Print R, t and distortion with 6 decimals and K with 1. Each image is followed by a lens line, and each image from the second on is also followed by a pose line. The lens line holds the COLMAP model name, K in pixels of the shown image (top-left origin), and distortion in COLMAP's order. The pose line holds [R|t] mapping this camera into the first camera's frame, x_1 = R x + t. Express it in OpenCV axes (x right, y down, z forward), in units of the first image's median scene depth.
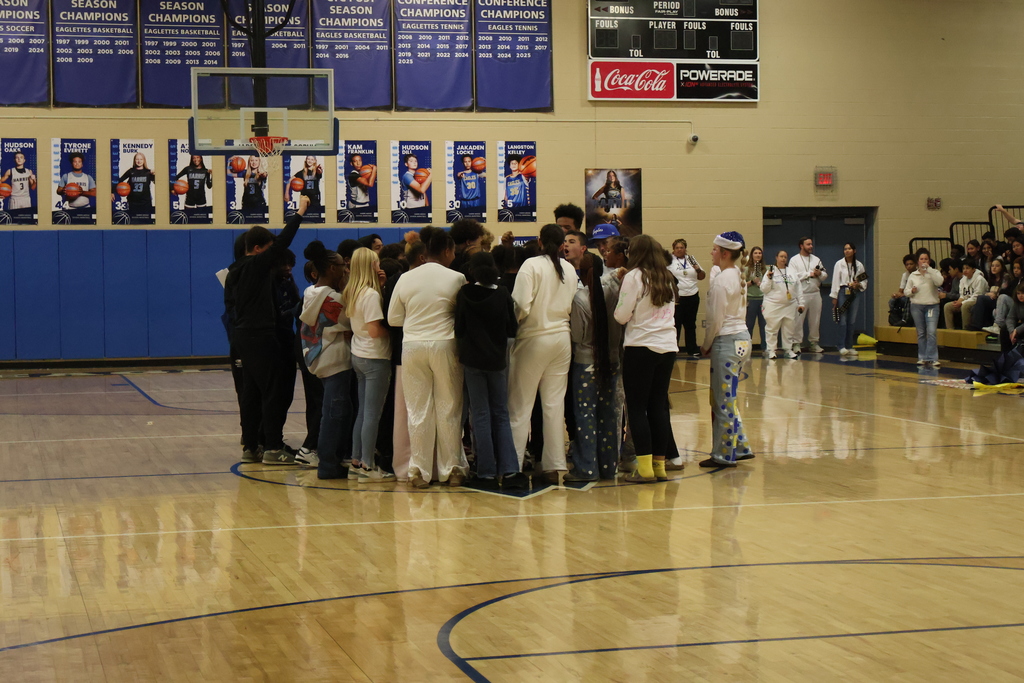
lens RADIAL K [[2017.2, 0, 507.4], [0, 2017.2, 338.4], [0, 0, 1]] dist [0.065361, 0.000000]
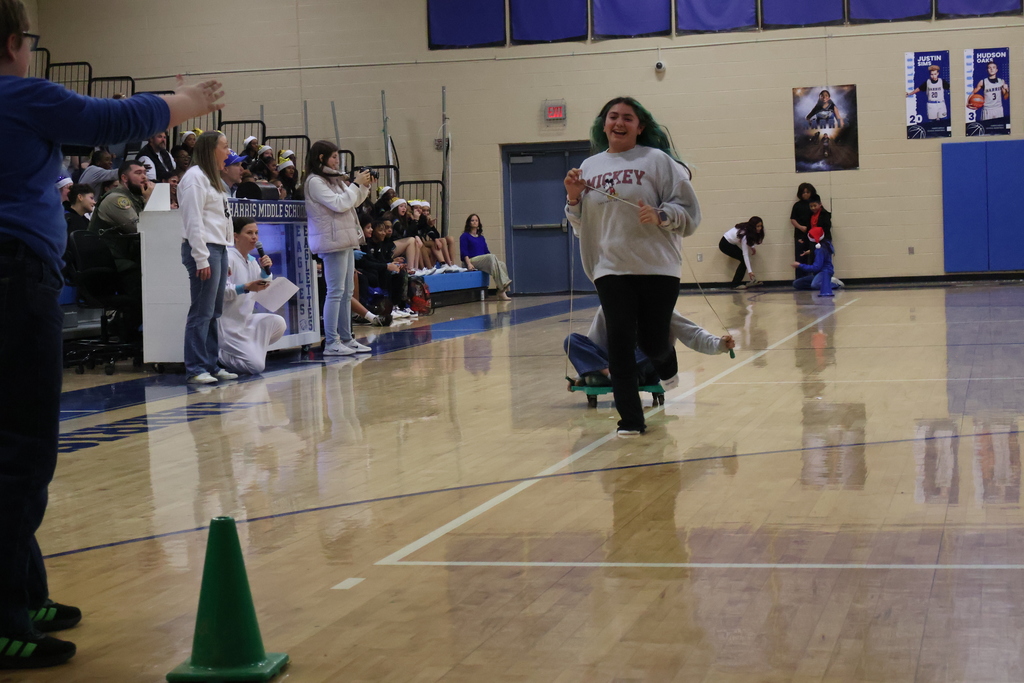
lens RADIAL K [[2017.2, 0, 540.2], [0, 2017.2, 347.6], [0, 0, 1]] dist [0.065361, 0.000000]
pose [[0.894449, 0.009212, -0.447076, 0.034963], [0.012705, 0.998861, 0.046001, -0.000834], [0.446990, -0.046825, 0.893312, 0.010115]]
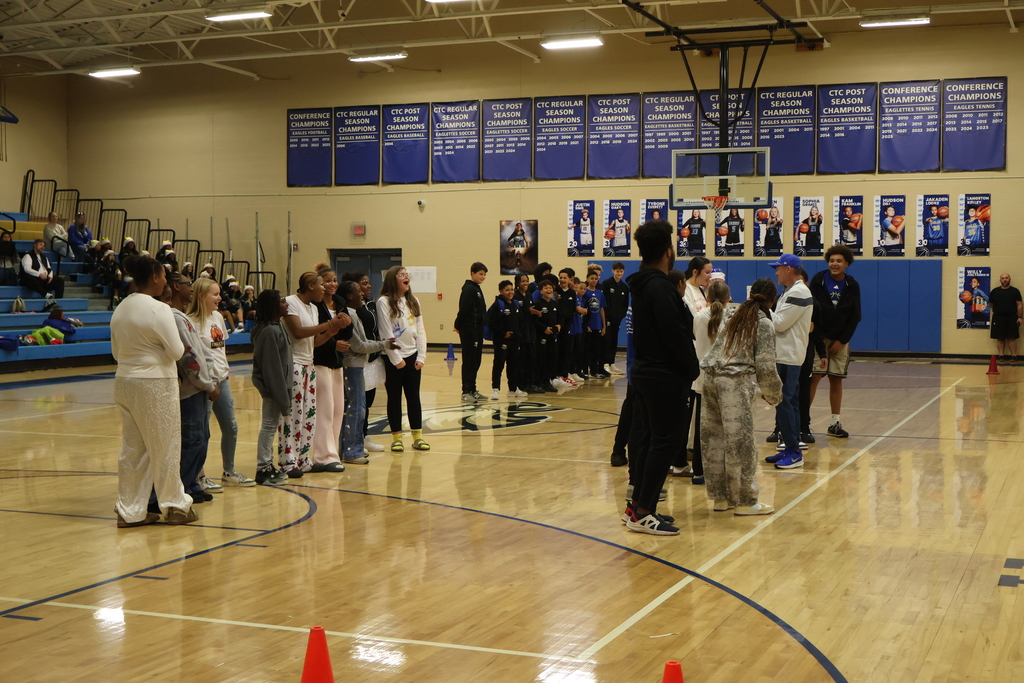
lens RADIAL K [[1420.5, 0, 503.0], [0, 1420.5, 349.0], [0, 0, 1]] dist [-0.013358, 0.000000]
pose [[0.807623, 0.042699, -0.588151, 1.465841], [-0.036757, 0.999081, 0.022059, -0.033078], [0.588553, 0.003803, 0.808450, 0.400750]]
